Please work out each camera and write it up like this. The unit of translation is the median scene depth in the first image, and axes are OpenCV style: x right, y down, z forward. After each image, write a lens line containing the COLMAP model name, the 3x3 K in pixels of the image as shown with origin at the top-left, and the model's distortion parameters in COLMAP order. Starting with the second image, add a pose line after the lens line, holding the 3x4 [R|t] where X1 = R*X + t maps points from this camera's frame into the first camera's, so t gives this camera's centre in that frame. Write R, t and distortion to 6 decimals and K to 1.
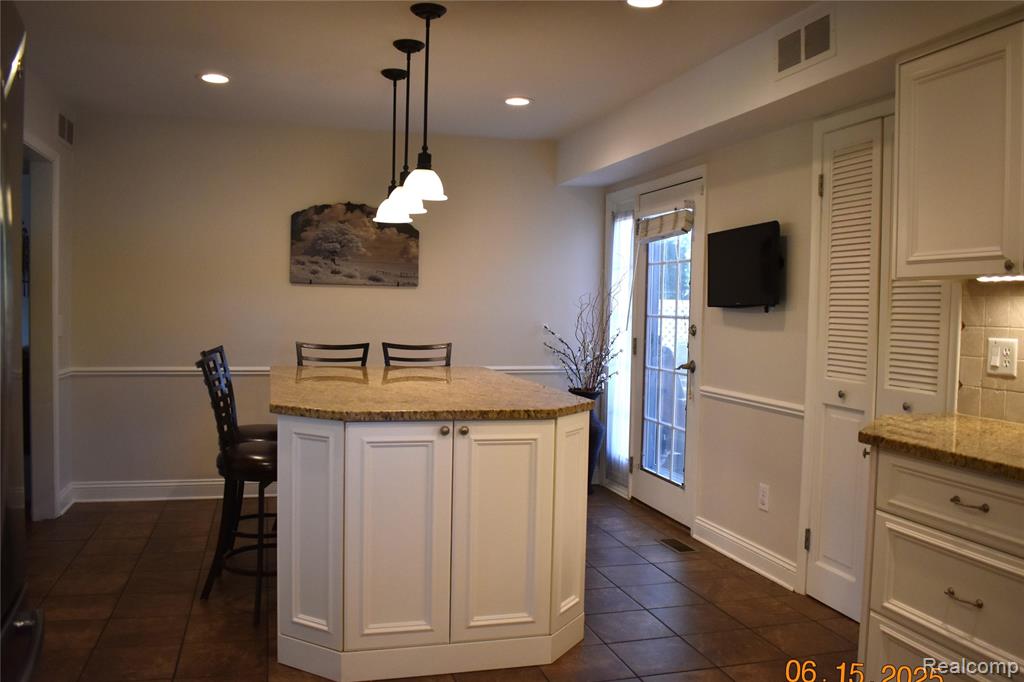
lens RADIAL K [[837.0, 0, 512.0], [0, 837.0, 341.0], [0, 0, 1]] dist [-0.088965, 0.002699]
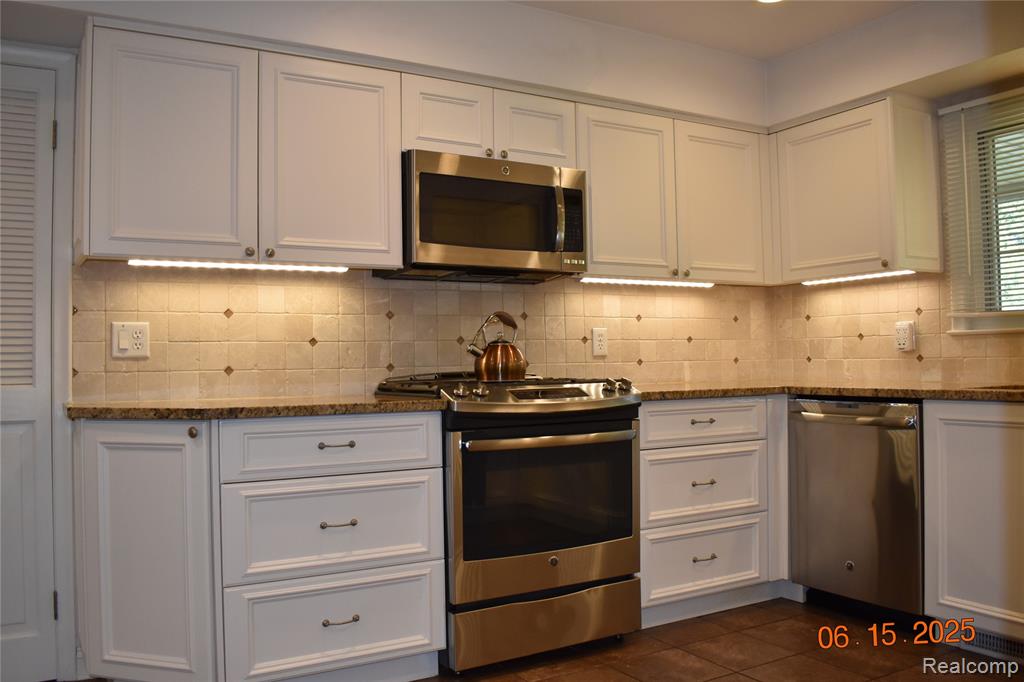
lens RADIAL K [[837.0, 0, 512.0], [0, 837.0, 341.0], [0, 0, 1]] dist [-0.088965, 0.002699]
pose [[-0.237644, 0.005276, 0.971338, -0.528985], [0.045534, 0.998946, 0.005714, 0.037217], [-0.970284, 0.045587, -0.237634, 0.771445]]
